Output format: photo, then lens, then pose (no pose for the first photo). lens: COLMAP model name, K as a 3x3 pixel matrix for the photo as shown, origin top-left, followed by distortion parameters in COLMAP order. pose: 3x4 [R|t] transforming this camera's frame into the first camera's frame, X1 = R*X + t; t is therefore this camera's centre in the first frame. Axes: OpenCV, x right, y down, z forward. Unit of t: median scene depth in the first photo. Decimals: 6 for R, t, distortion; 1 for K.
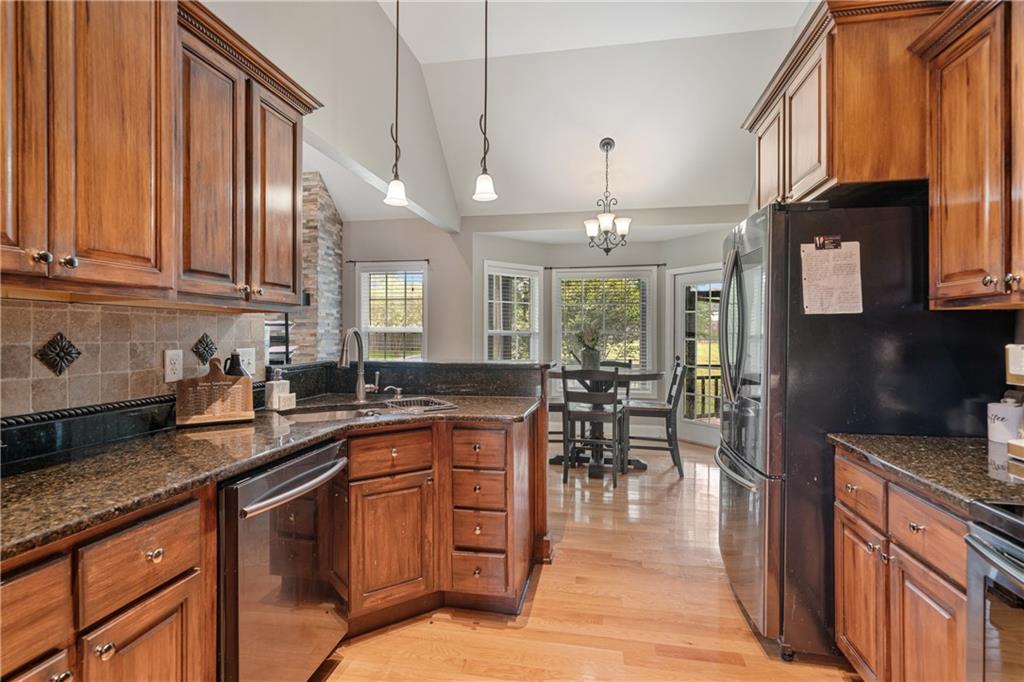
lens RADIAL K [[506.4, 0, 508.4], [0, 506.4, 338.6], [0, 0, 1]] dist [-0.000984, -0.000181]
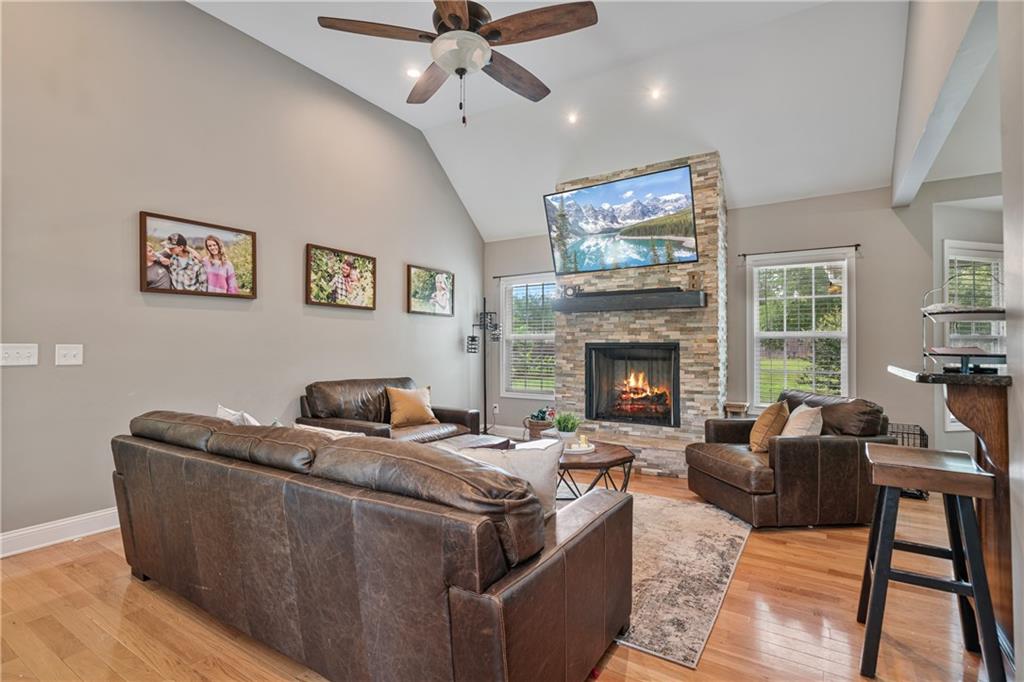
lens RADIAL K [[489.4, 0, 504.1], [0, 489.4, 342.0], [0, 0, 1]] dist [0.001370, 0.000137]
pose [[0.924352, -0.003988, -0.381520, -0.394874], [-0.005233, 0.999719, -0.023129, 0.015509], [0.381505, 0.023376, 0.924071, 0.098965]]
